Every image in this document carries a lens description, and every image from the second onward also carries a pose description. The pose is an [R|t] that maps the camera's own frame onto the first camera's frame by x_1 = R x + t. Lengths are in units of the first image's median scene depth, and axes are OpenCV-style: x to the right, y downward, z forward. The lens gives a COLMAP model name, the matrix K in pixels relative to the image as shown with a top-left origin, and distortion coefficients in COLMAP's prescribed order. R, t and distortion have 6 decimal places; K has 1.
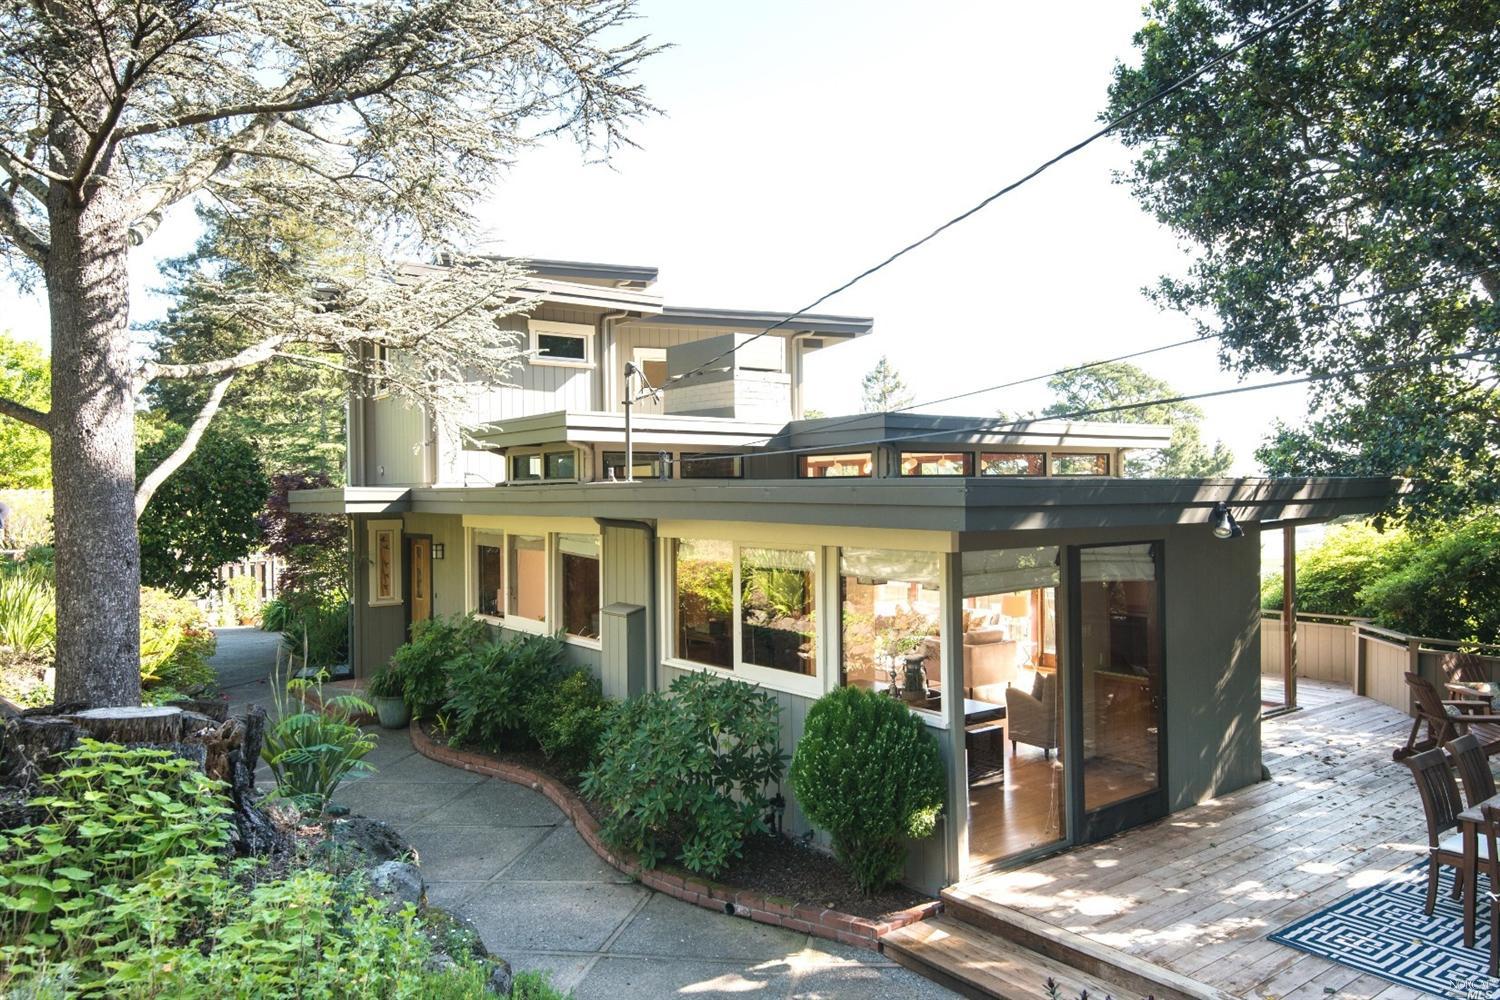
lens RADIAL K [[1082.2, 0, 747.8], [0, 1082.2, 502.7], [0, 0, 1]] dist [0.031609, -0.006646]
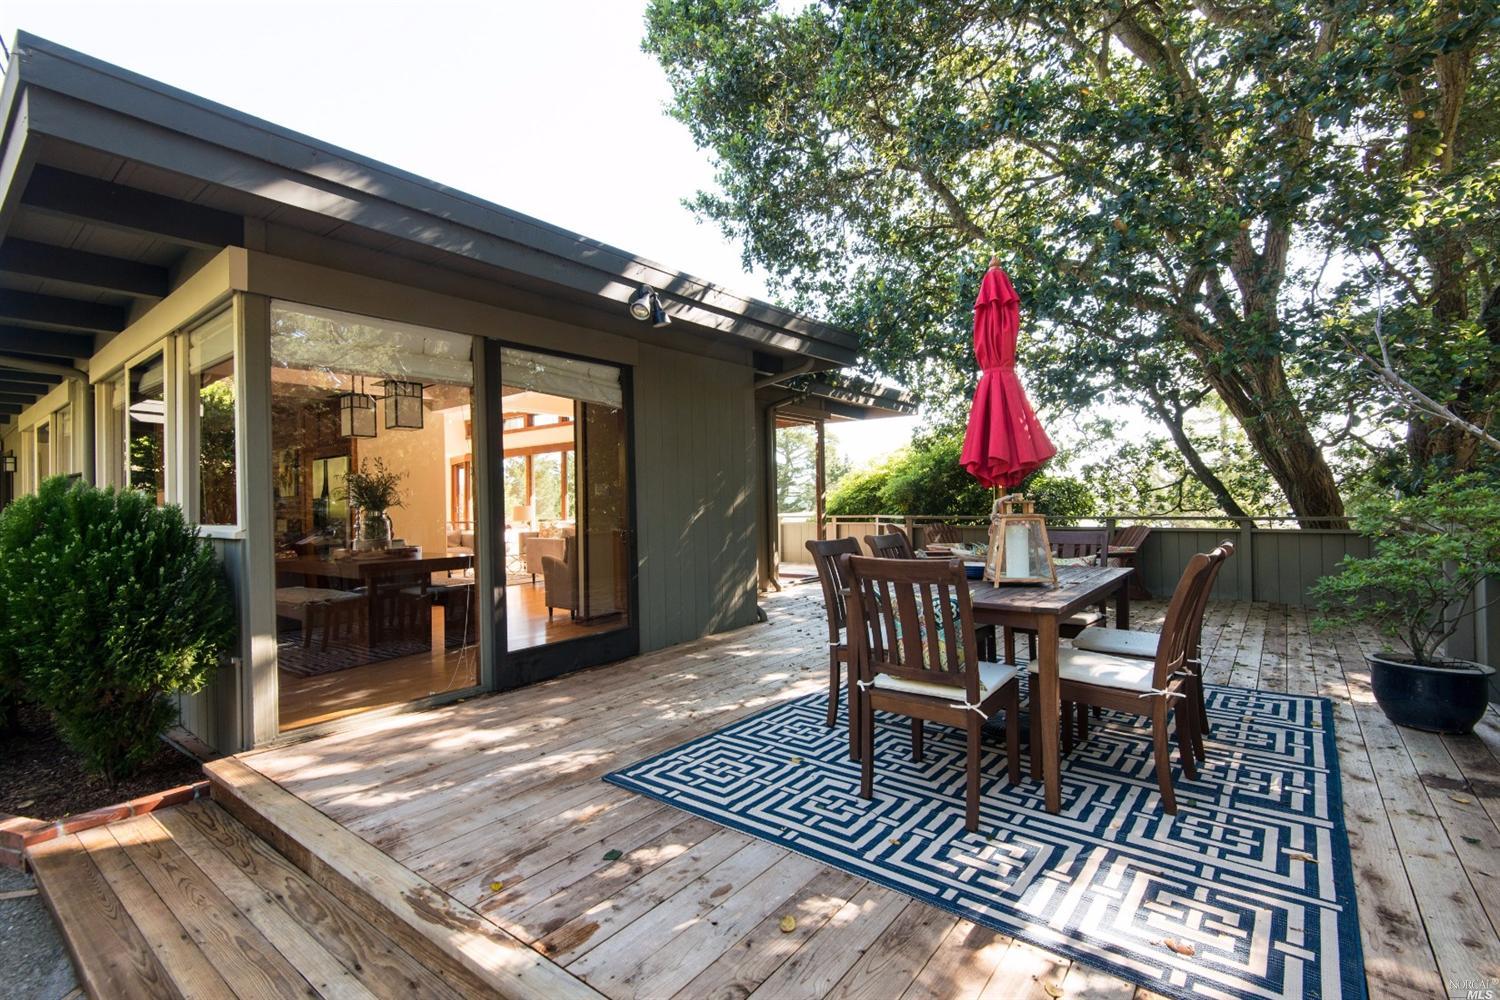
lens RADIAL K [[694.7, 0, 747.0], [0, 694.7, 500.0], [0, 0, 1]] dist [0.001519, 0.000174]
pose [[0.970009, -0.006797, 0.242974, 0.446102], [0.010855, 0.999823, -0.015365, 0.219301], [-0.242827, 0.017542, 0.969911, 0.521901]]
